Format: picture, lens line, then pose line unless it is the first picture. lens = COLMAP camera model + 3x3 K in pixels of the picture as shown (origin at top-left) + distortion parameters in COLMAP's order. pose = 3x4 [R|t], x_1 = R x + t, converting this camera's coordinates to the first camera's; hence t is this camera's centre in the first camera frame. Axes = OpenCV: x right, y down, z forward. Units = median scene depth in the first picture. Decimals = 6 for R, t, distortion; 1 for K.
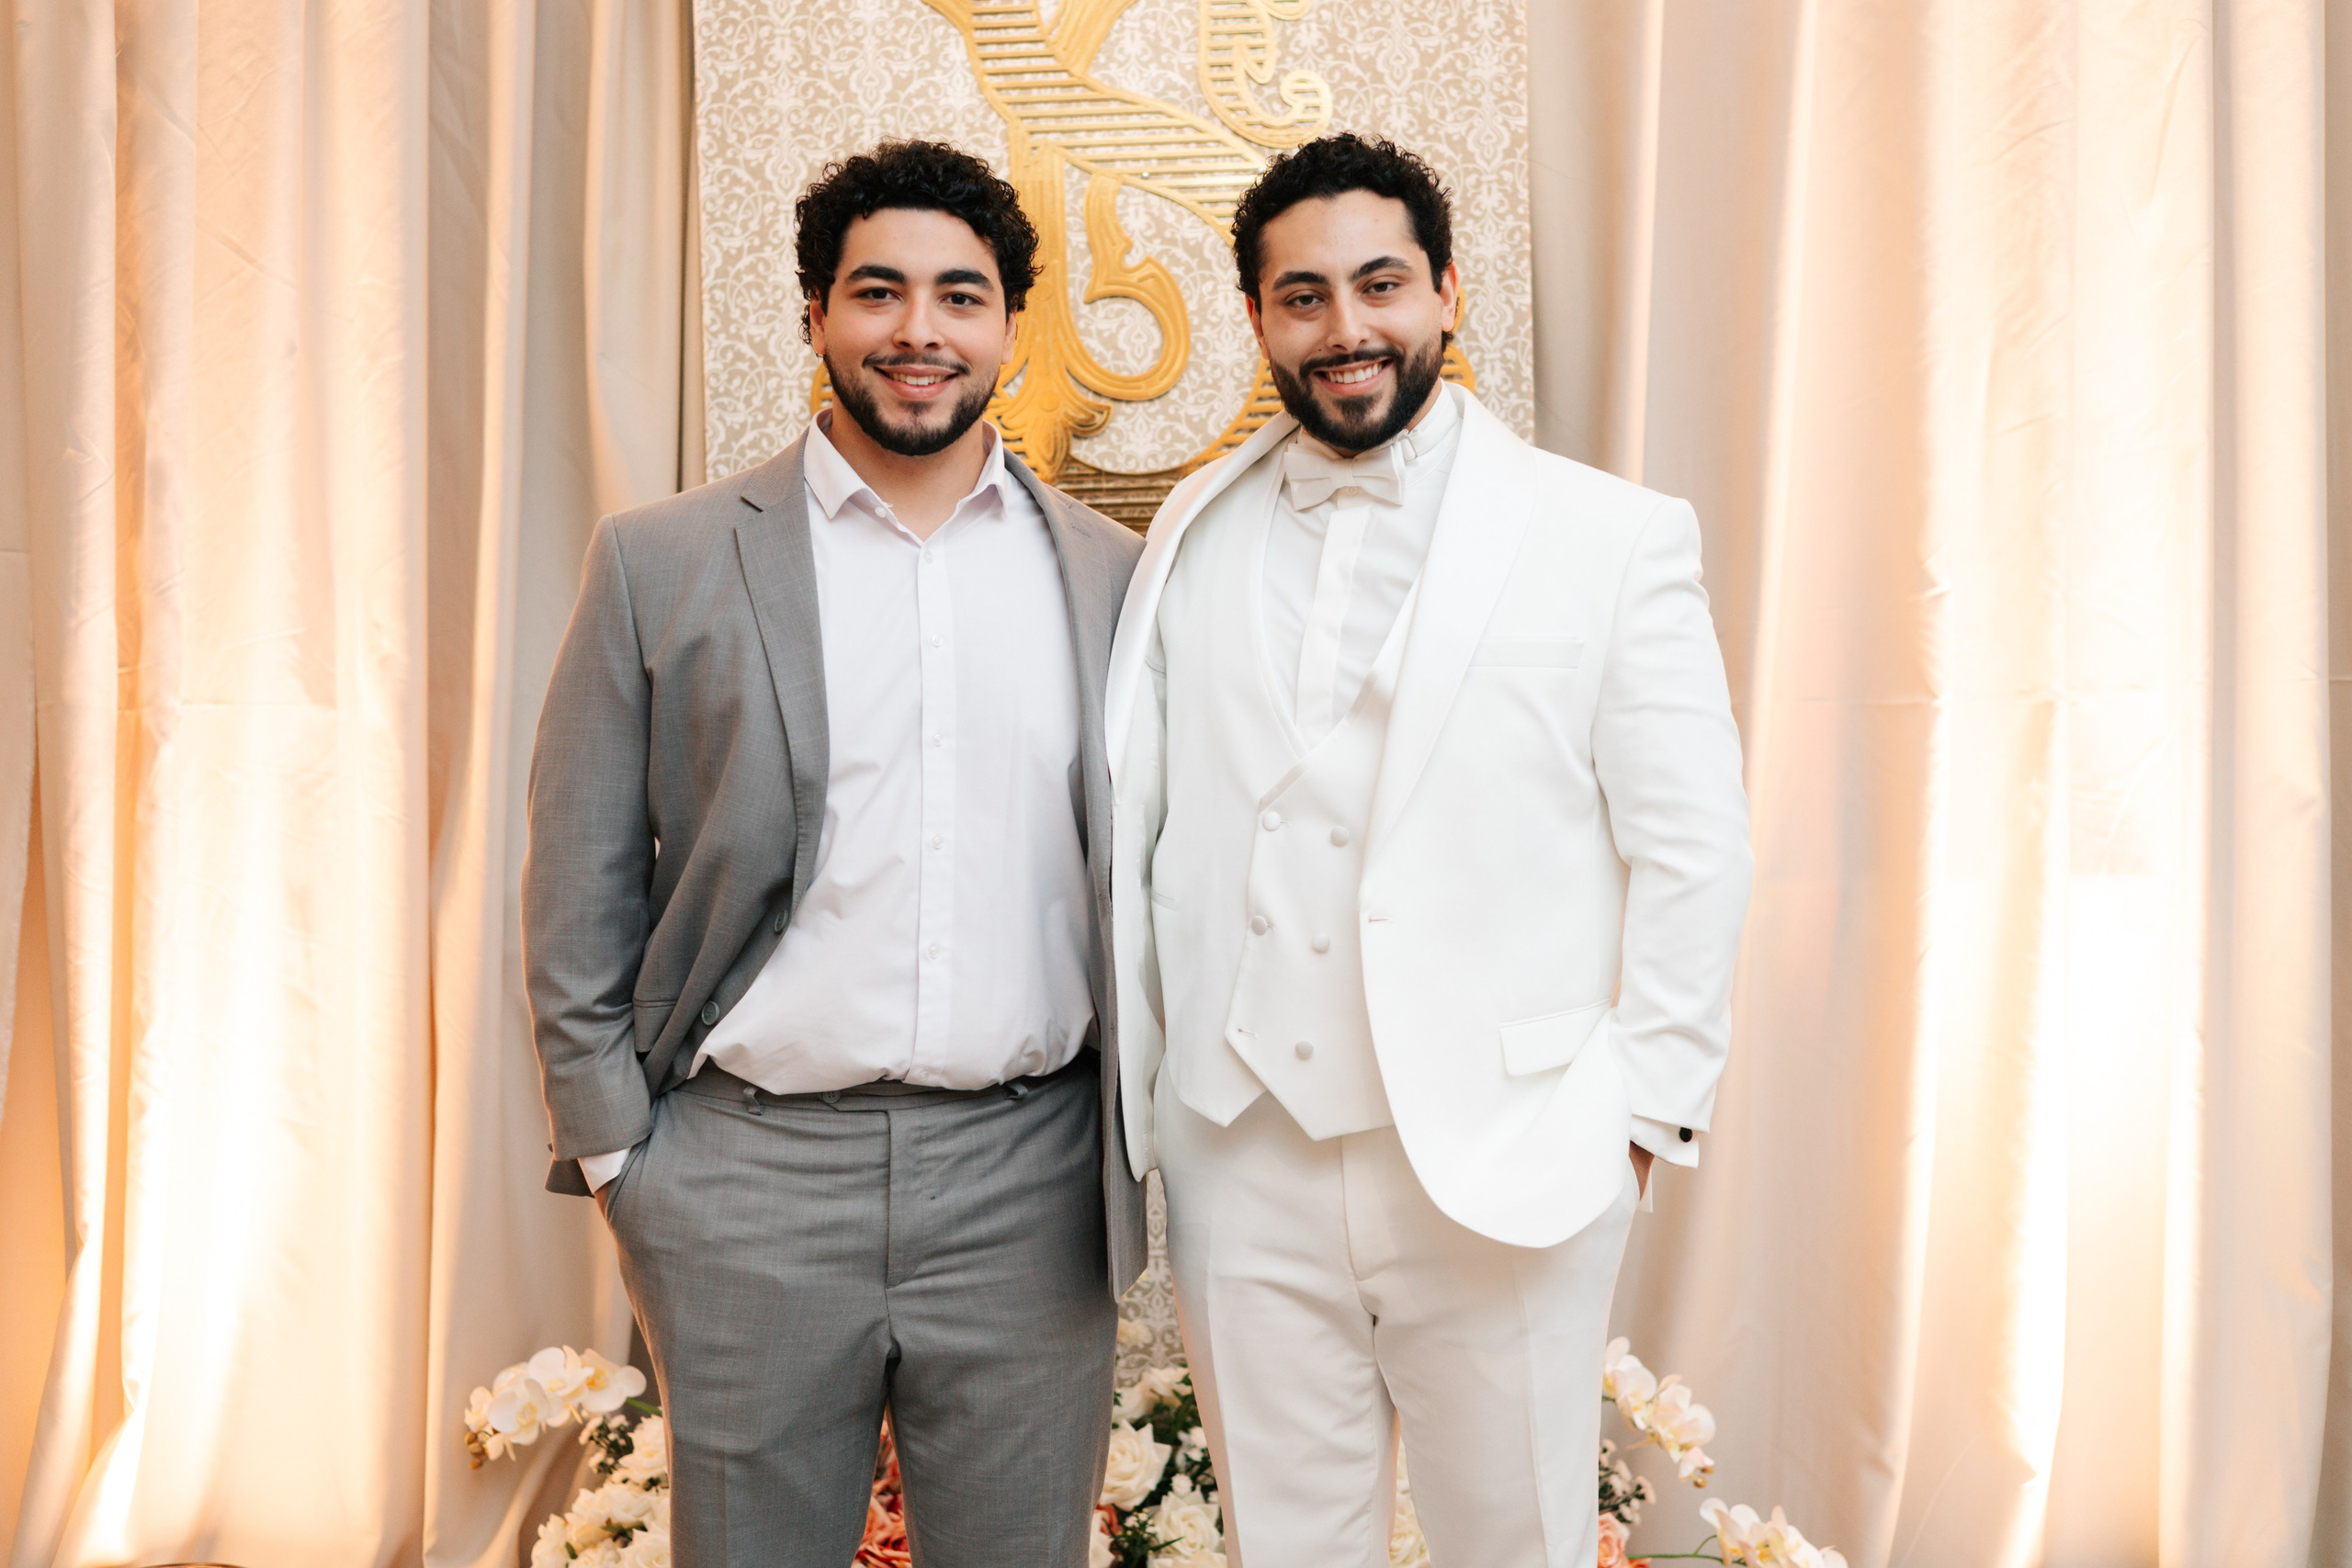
lens RADIAL K [[3488.8, 0, 1190.4], [0, 3488.8, 754.0], [0, 0, 1]] dist [-0.019597, 0.000000]
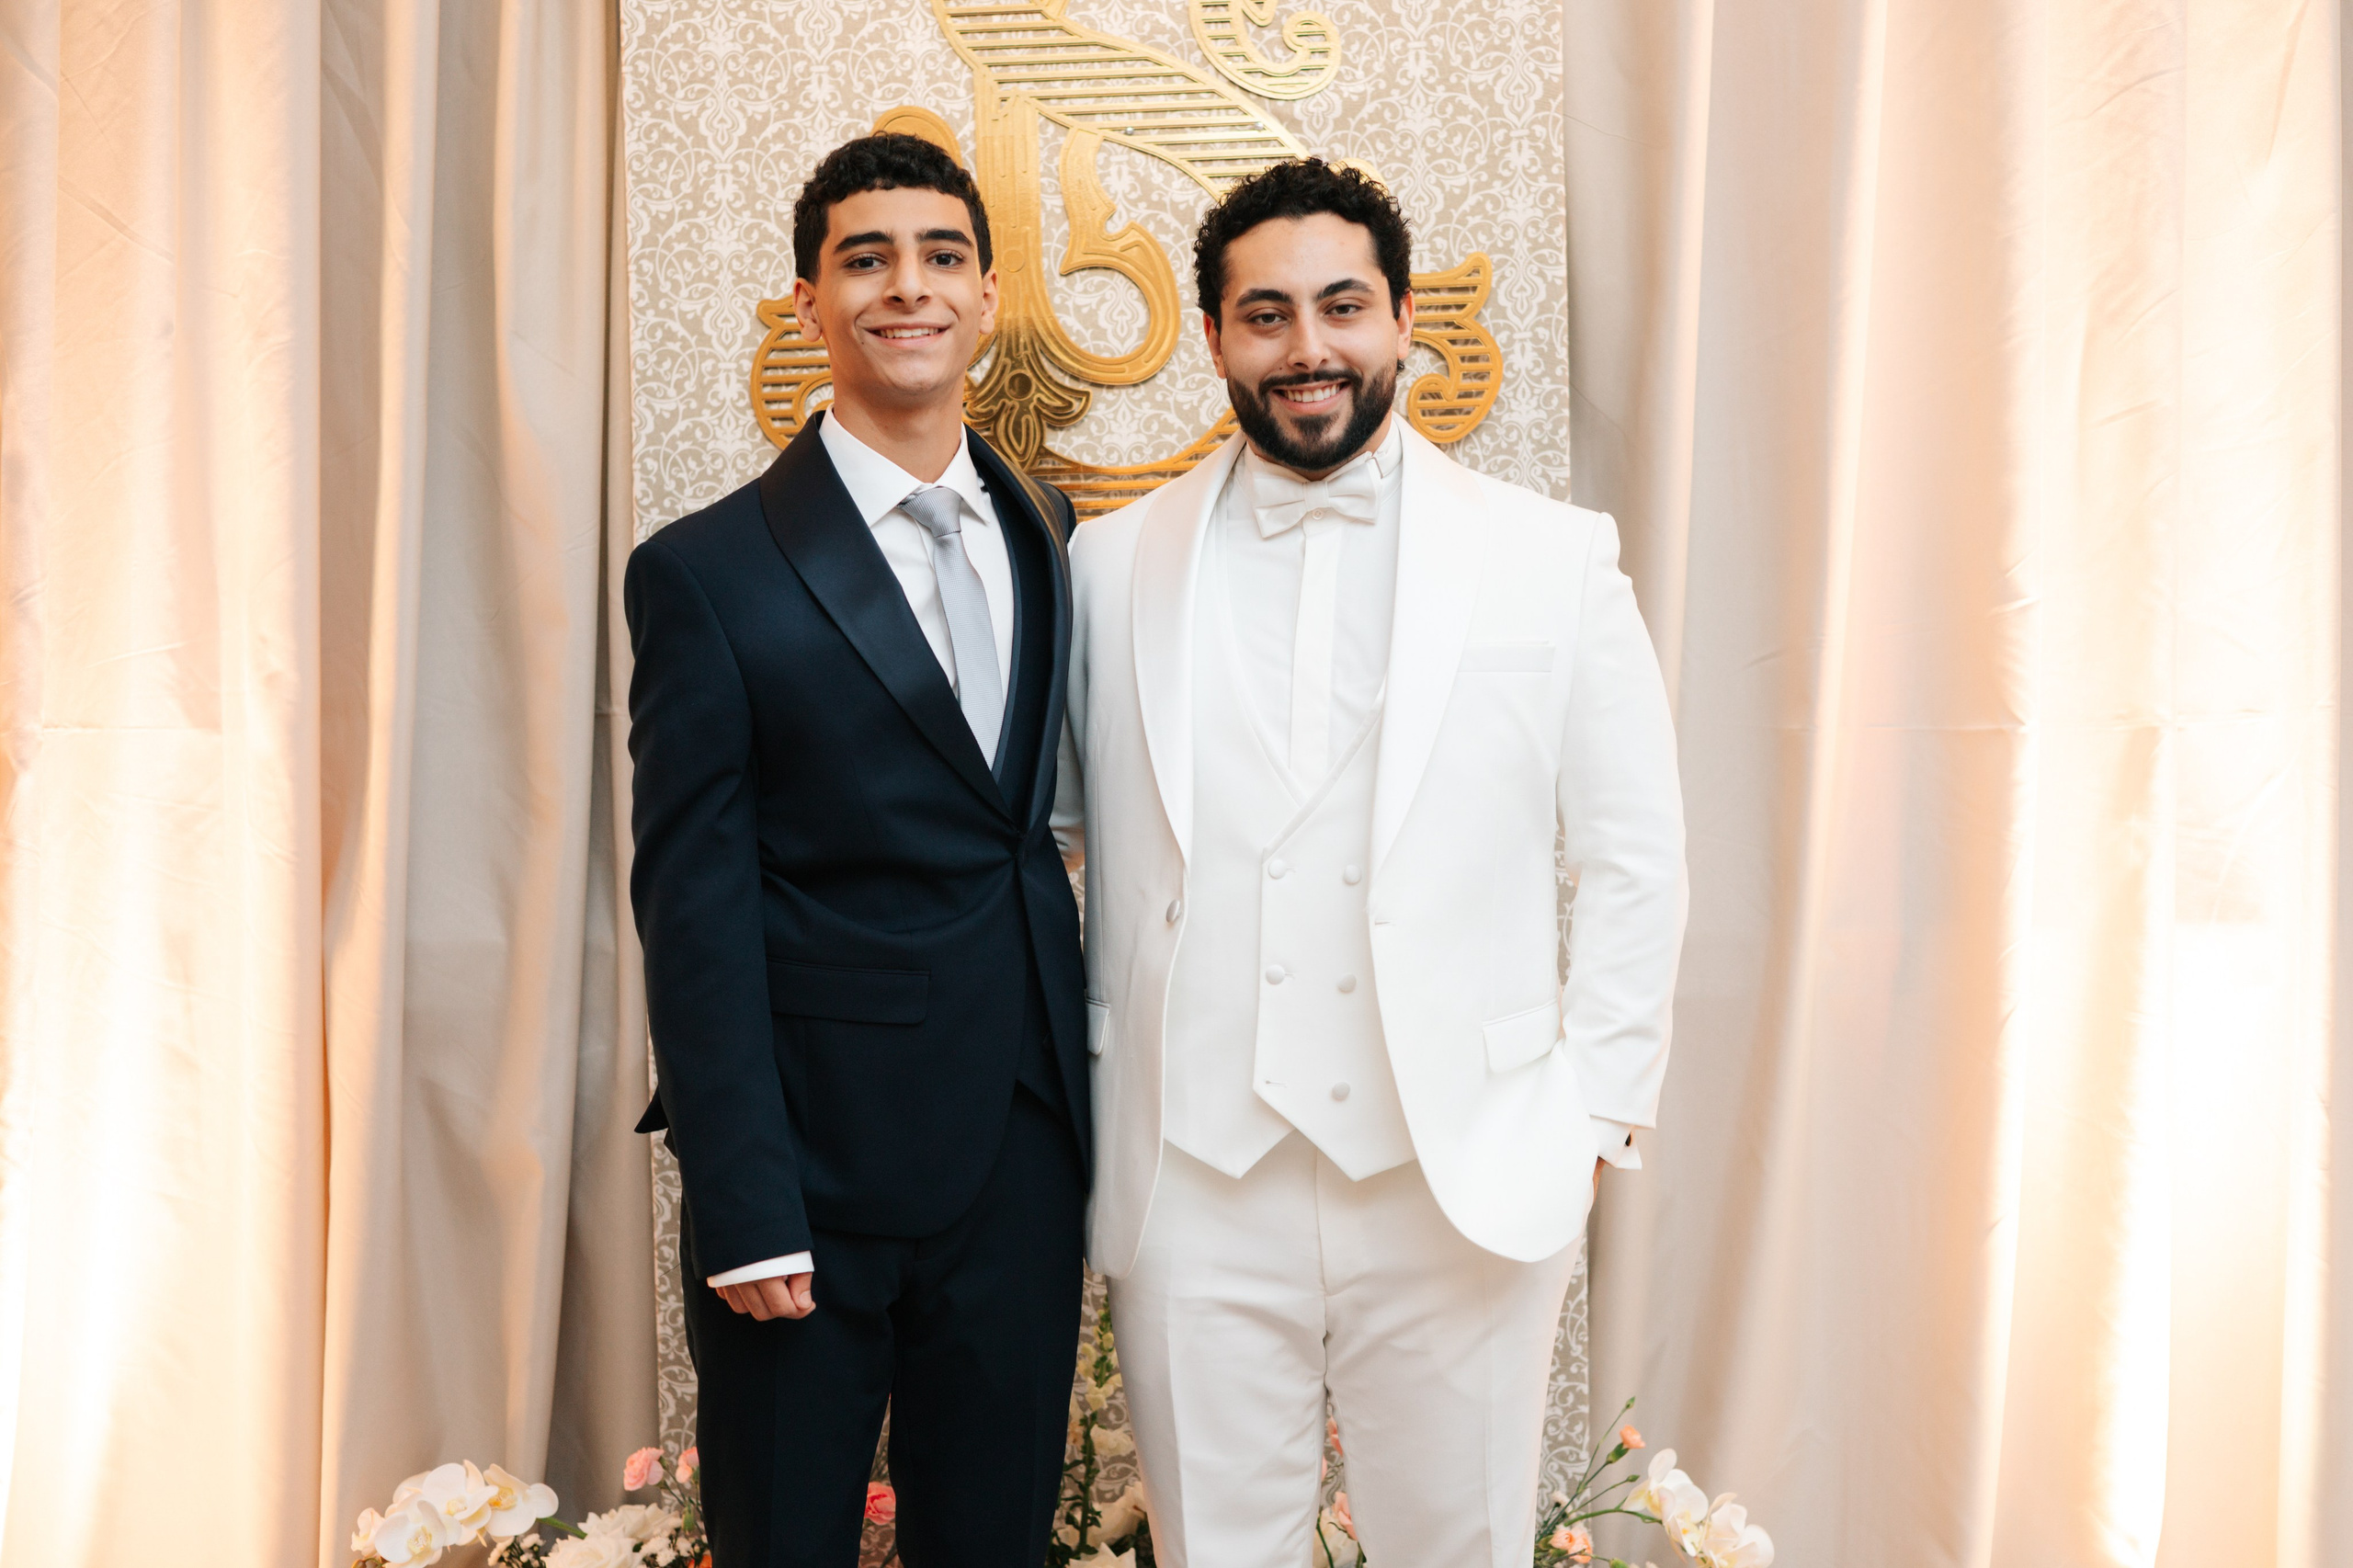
lens RADIAL K [[3351.1, 0, 1170.0], [0, 3351.1, 790.9], [0, 0, 1]] dist [0.003085, 0.000000]
pose [[0.999997, 0.001193, 0.001908, -0.004060], [-0.001208, 0.999971, 0.007541, -0.005148], [-0.001899, -0.007543, 0.999970, 0.149664]]
